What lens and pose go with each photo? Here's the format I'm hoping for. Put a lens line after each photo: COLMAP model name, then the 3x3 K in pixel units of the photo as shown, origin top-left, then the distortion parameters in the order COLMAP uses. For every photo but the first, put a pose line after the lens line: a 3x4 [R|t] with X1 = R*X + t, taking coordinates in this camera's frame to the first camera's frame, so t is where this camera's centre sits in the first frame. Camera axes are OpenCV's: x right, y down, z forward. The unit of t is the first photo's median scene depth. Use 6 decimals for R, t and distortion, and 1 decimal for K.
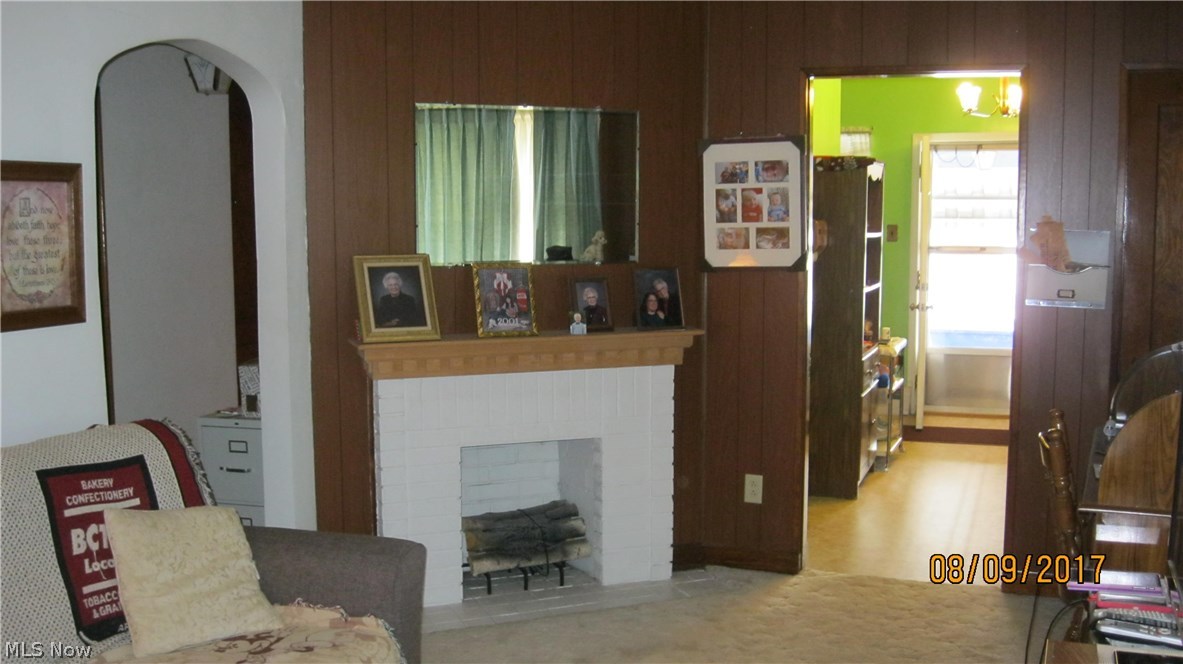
lens RADIAL K [[1145.5, 0, 591.5], [0, 1145.5, 332.0], [0, 0, 1]] dist [-0.146682, -0.001705]
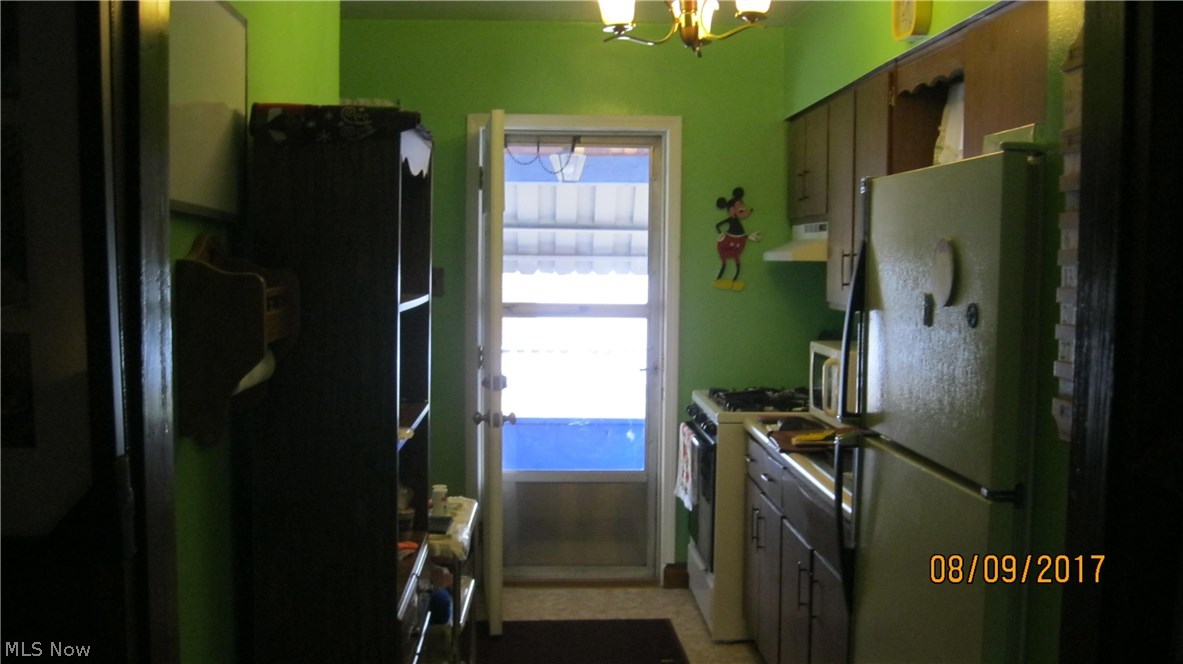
lens RADIAL K [[1145.5, 0, 591.5], [0, 1145.5, 332.0], [0, 0, 1]] dist [-0.146682, -0.001705]
pose [[0.915734, -0.016340, 0.401452, 0.125394], [0.026701, 0.999439, -0.020227, -0.058010], [-0.400896, 0.029241, 0.915657, 0.530494]]
